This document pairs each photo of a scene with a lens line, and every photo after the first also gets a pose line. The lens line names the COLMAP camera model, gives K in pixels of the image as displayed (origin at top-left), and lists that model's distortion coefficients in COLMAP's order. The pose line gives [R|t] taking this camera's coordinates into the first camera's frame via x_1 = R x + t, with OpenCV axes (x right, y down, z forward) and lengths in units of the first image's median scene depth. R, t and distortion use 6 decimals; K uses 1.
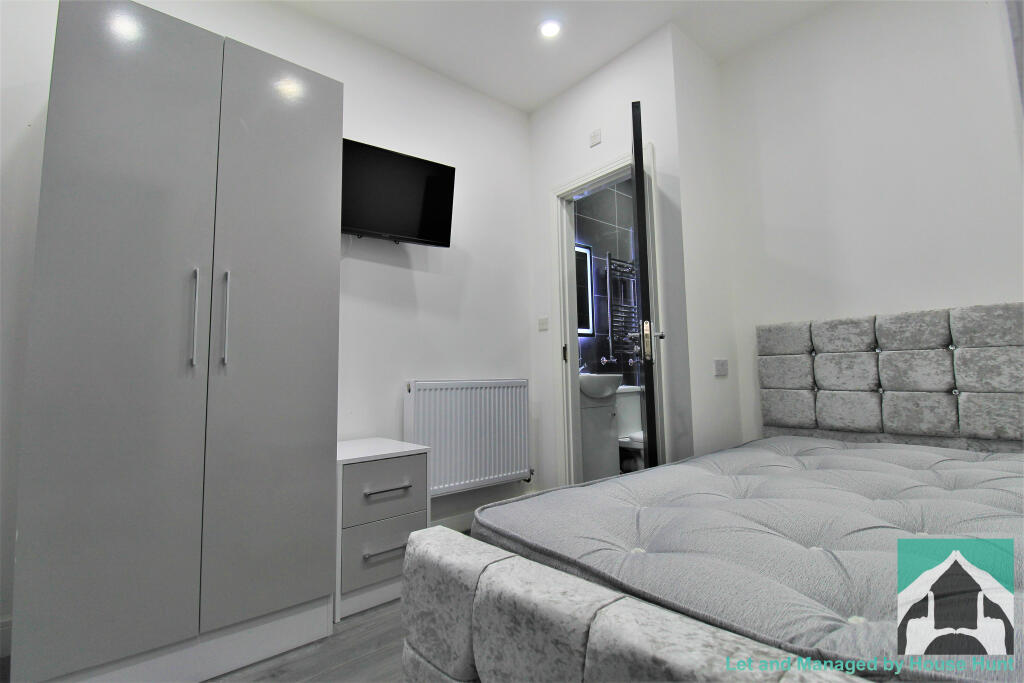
lens RADIAL K [[480.6, 0, 512.7], [0, 480.6, 334.7], [0, 0, 1]] dist [0.001145, -0.009640]
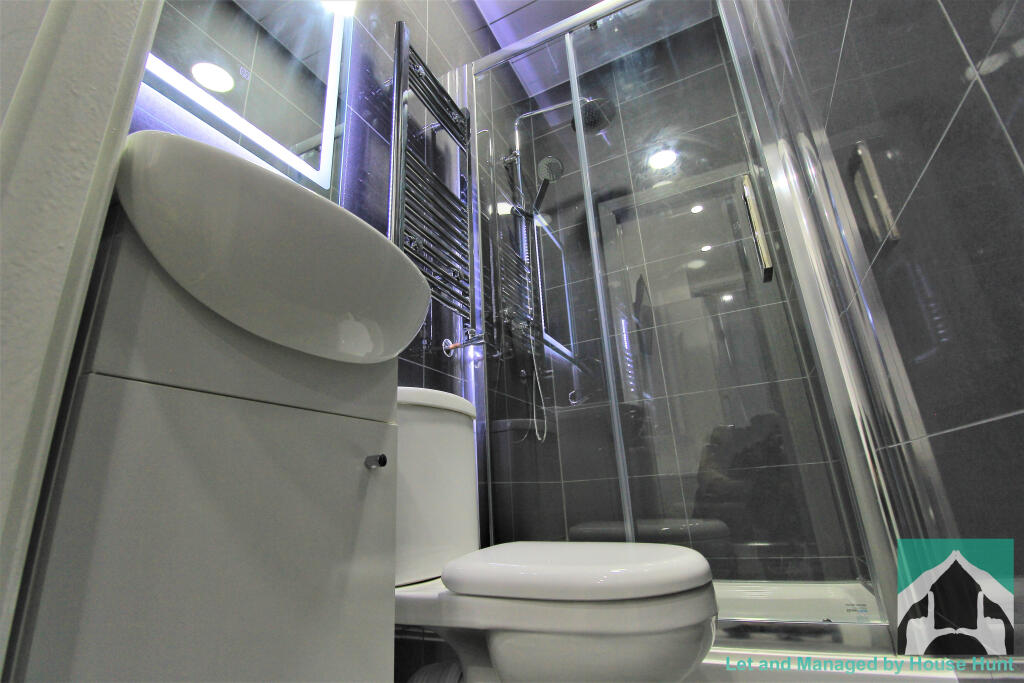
lens RADIAL K [[480.6, 0, 512.7], [0, 480.6, 334.7], [0, 0, 1]] dist [0.001145, -0.009640]
pose [[0.904536, 0.102919, 0.413790, 0.166606], [0.001538, 0.969640, -0.244532, 0.157868], [-0.426394, 0.221825, 0.876916, 0.762391]]
